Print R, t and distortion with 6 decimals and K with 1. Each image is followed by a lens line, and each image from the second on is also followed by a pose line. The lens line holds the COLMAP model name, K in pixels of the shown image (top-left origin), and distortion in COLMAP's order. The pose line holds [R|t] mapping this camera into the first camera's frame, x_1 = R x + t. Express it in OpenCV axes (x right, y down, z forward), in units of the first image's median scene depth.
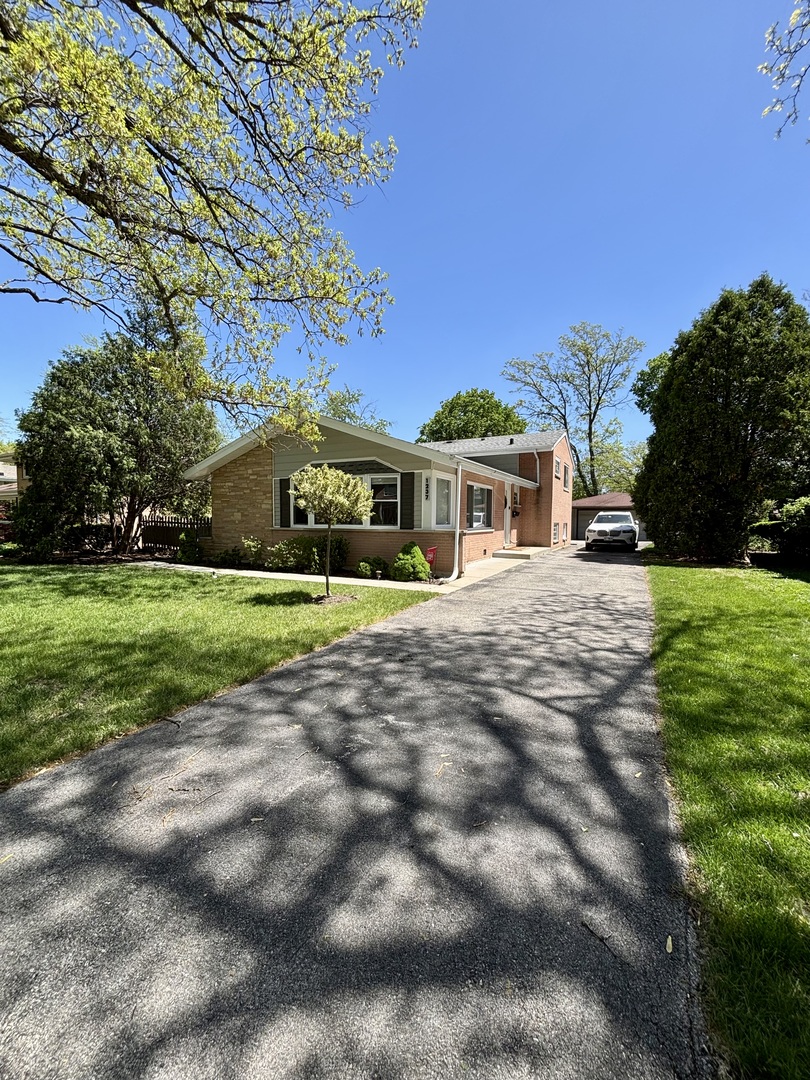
lens RADIAL K [[435.3, 0, 405.0], [0, 435.3, 540.0], [0, 0, 1]] dist [0.000587, -0.000686]
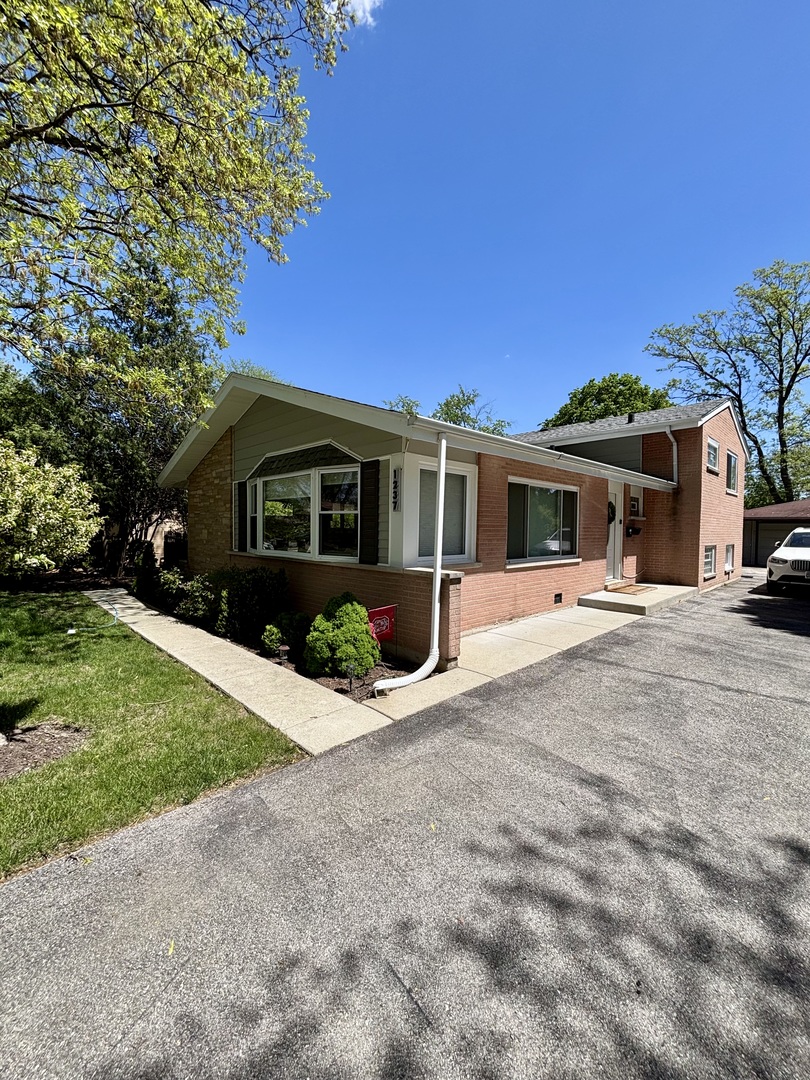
lens RADIAL K [[437.5, 0, 406.9], [0, 437.5, 545.4], [0, 0, 1]] dist [-0.001222, -0.000216]
pose [[0.953467, 0.016739, -0.301033, 0.138650], [-0.020255, 0.999758, -0.008560, -0.028772], [0.300817, 0.014259, 0.953575, 0.311938]]
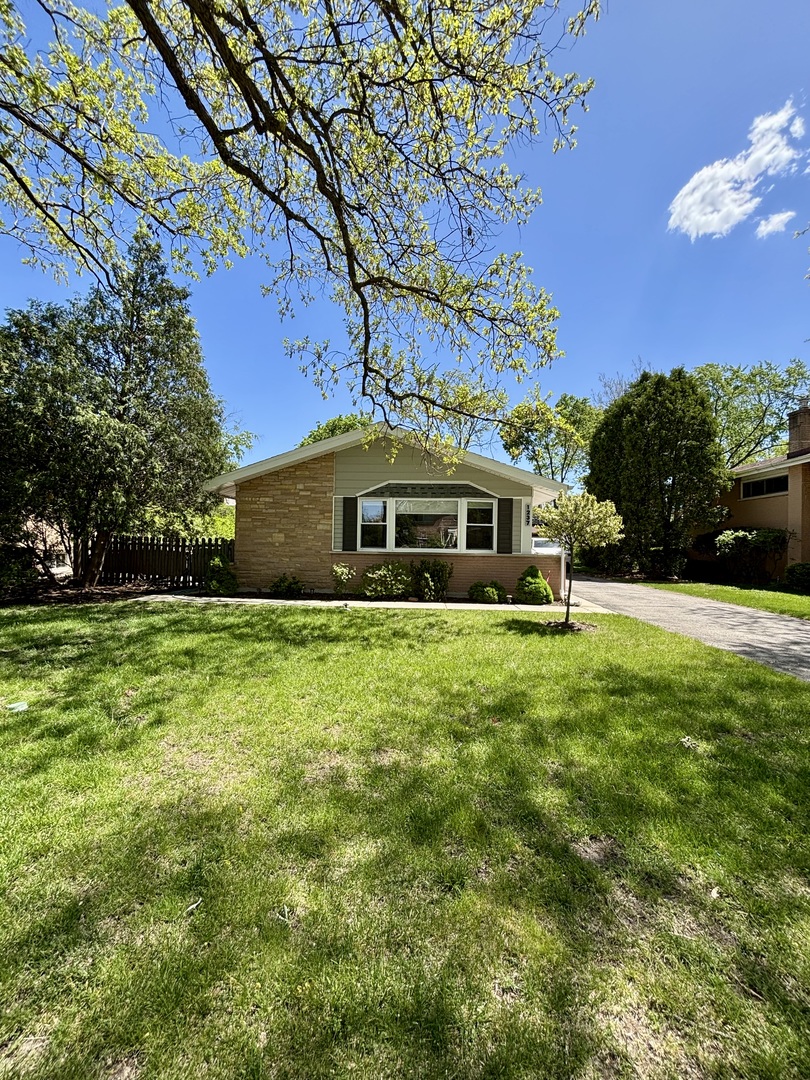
lens RADIAL K [[435.3, 0, 405.0], [0, 435.3, 540.0], [0, 0, 1]] dist [0.000587, -0.000686]
pose [[0.913804, 0.011564, 0.405992, -0.400561], [0.008653, 0.998814, -0.047924, -0.005977], [-0.406064, 0.047306, 0.912619, 0.102356]]
